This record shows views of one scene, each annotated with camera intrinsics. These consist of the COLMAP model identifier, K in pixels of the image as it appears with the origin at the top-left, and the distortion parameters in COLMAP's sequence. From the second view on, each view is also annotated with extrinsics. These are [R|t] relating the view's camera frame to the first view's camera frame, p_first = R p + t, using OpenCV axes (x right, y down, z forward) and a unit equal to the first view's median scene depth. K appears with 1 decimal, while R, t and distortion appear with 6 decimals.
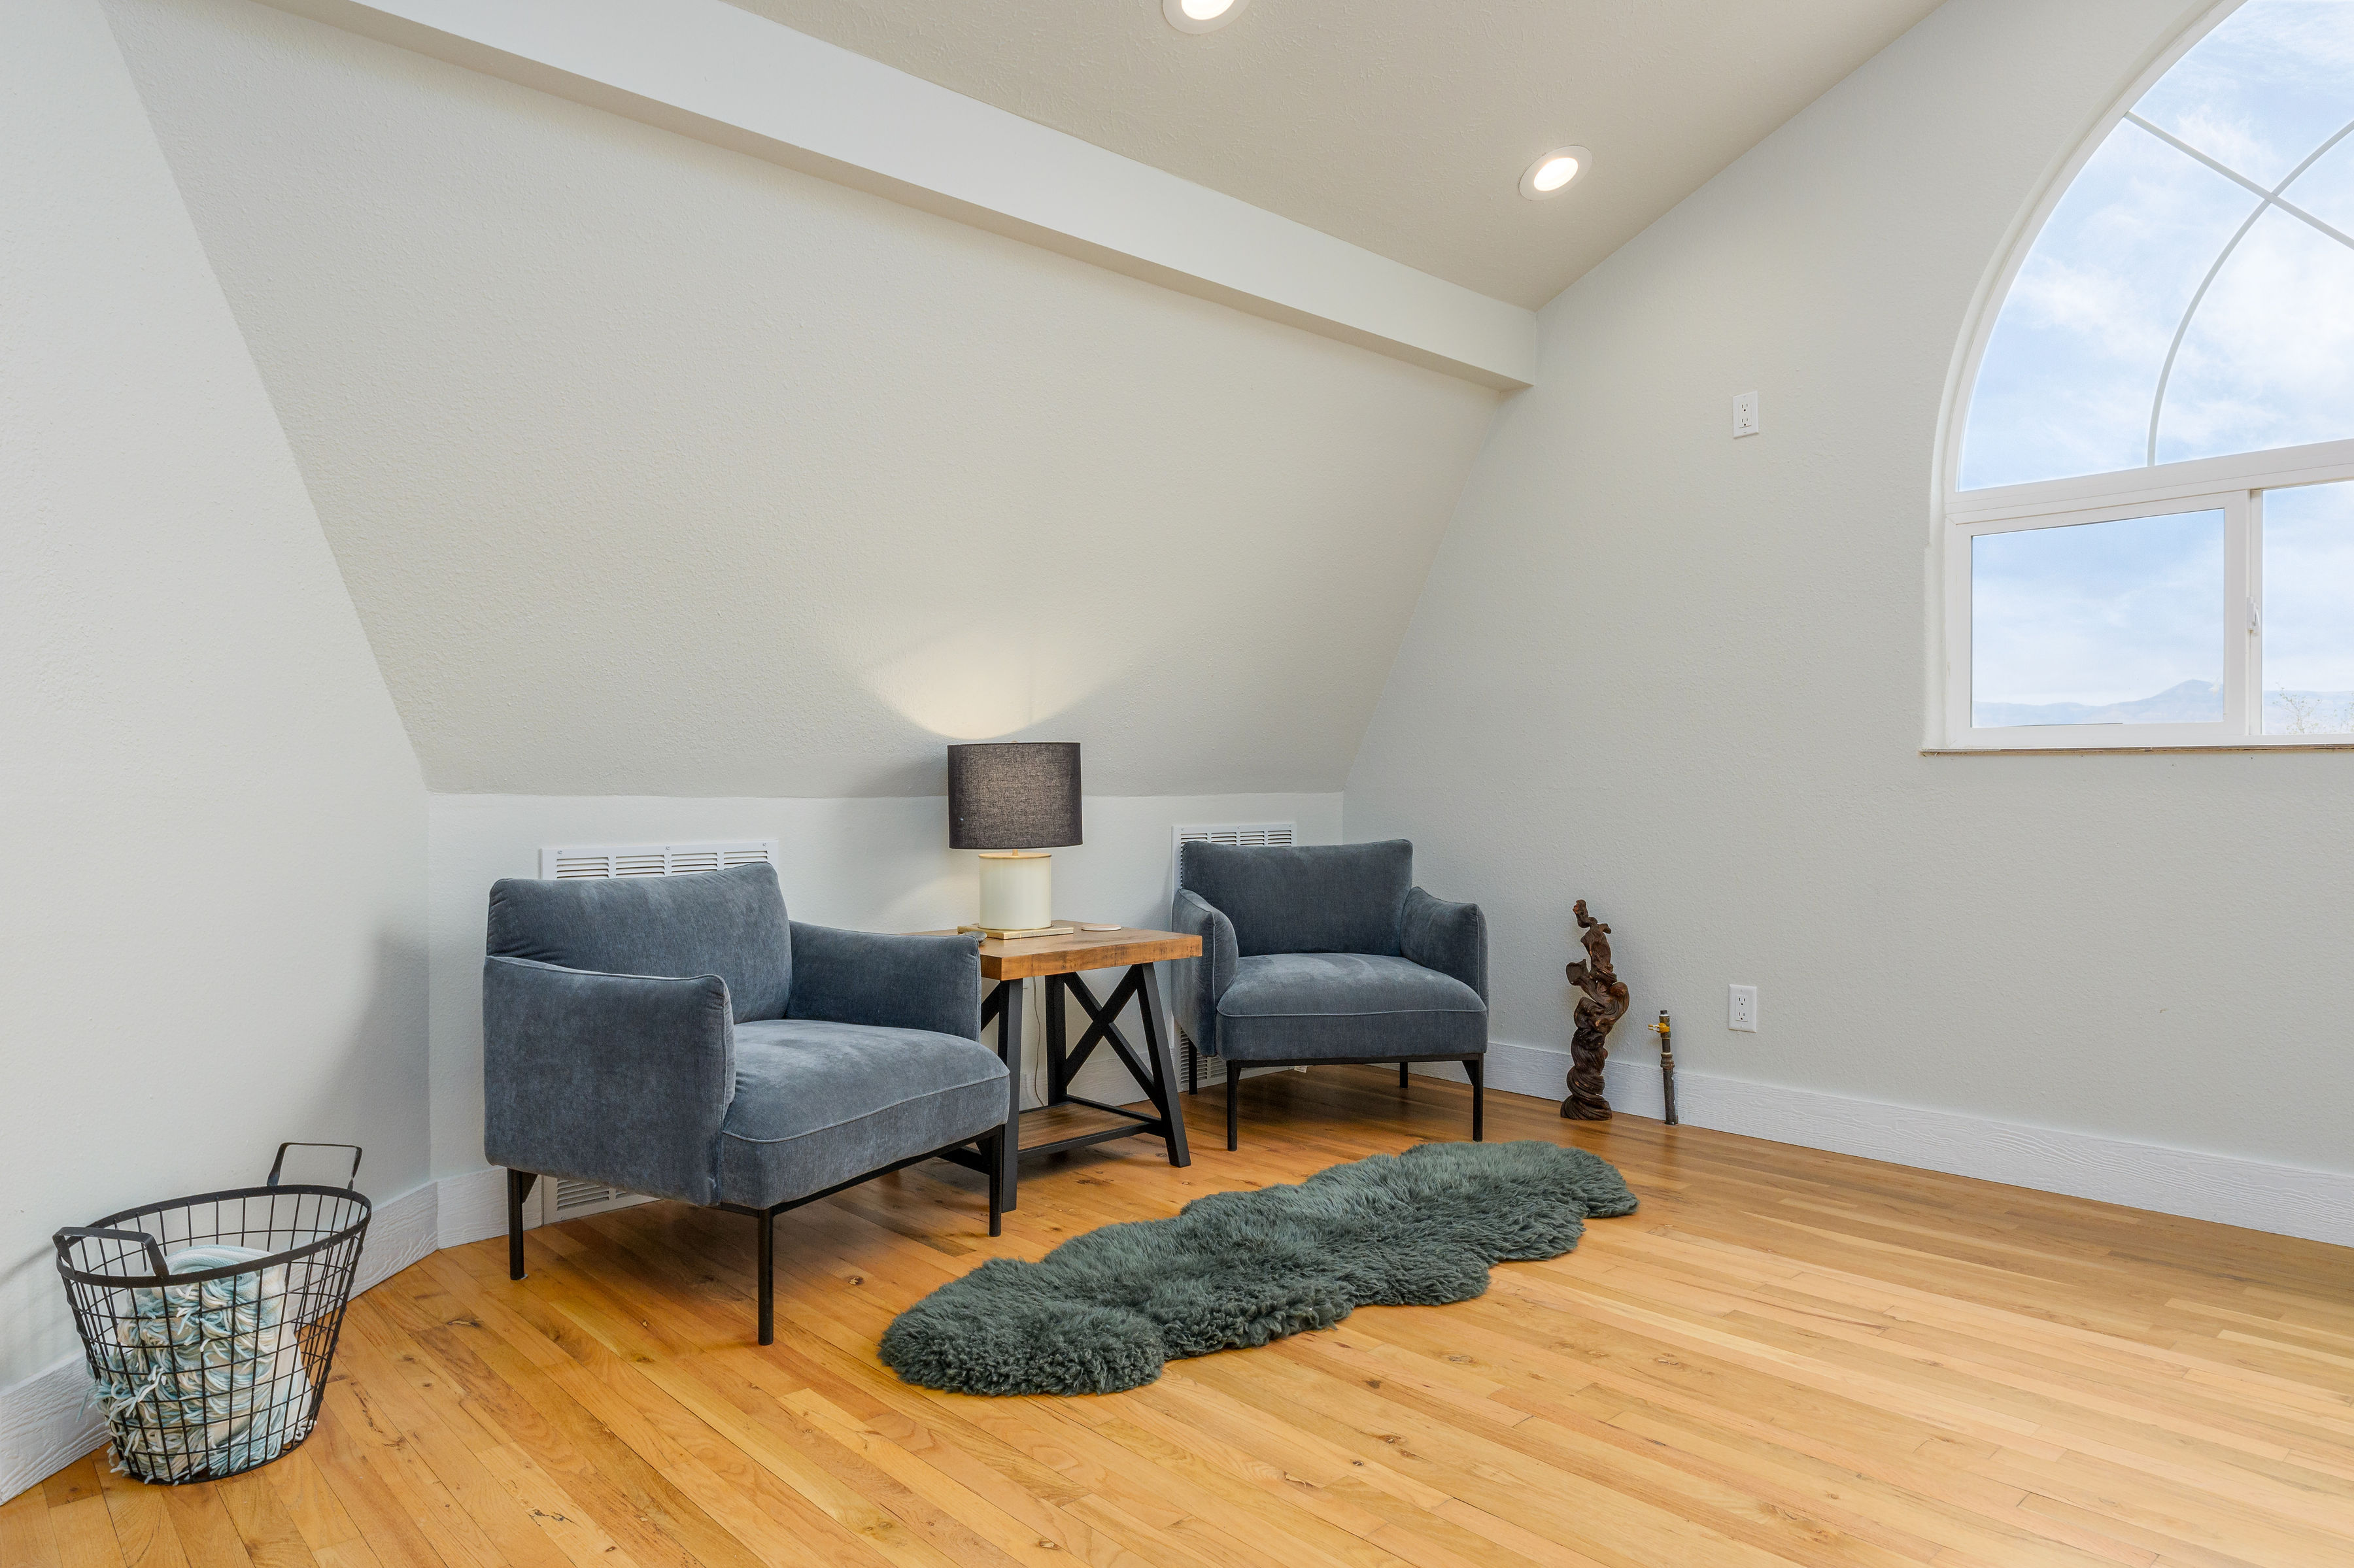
lens RADIAL K [[1499.1, 0, 1177.0], [0, 1499.1, 784.0], [0, 0, 1]] dist [0.058162, -0.000193]
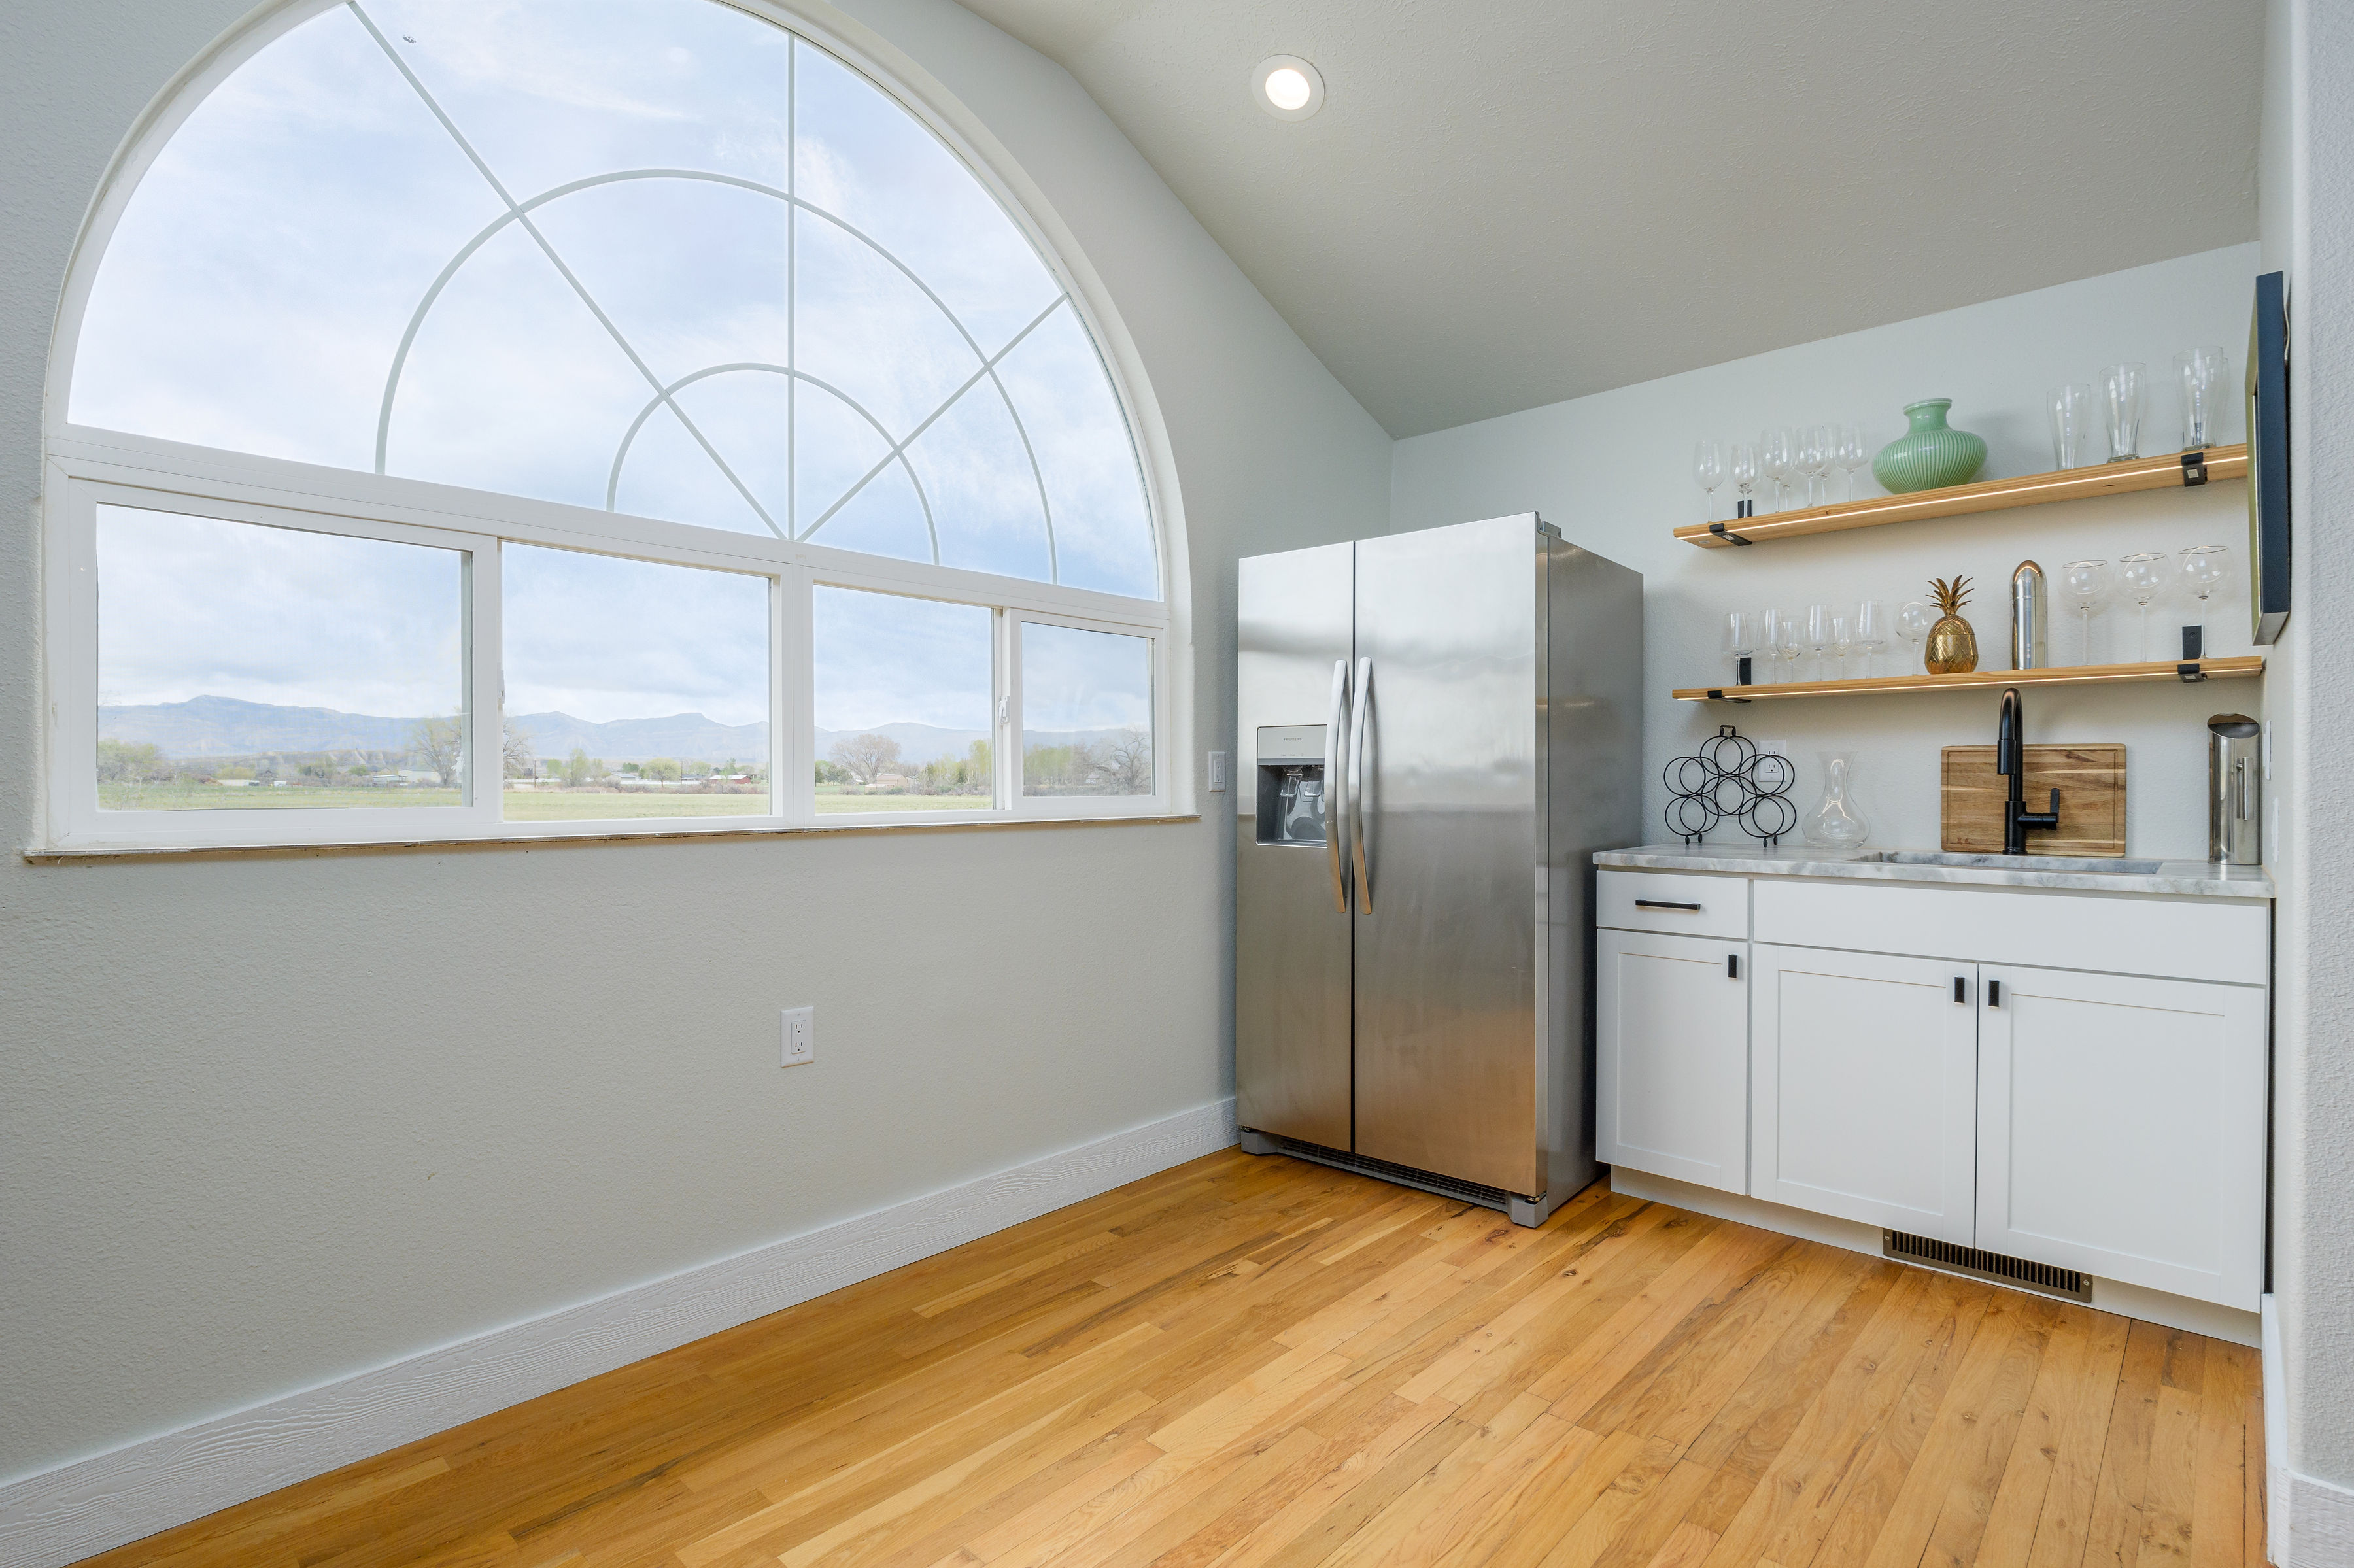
lens RADIAL K [[1128.7, 0, 1171.7], [0, 1128.7, 785.4], [0, 0, 1]] dist [-0.000589, -0.013877]
pose [[-0.046429, -0.007216, 0.998896, 0.049710], [0.010111, 0.999919, 0.007694, -0.051729], [-0.998870, 0.010457, -0.046353, 0.629992]]
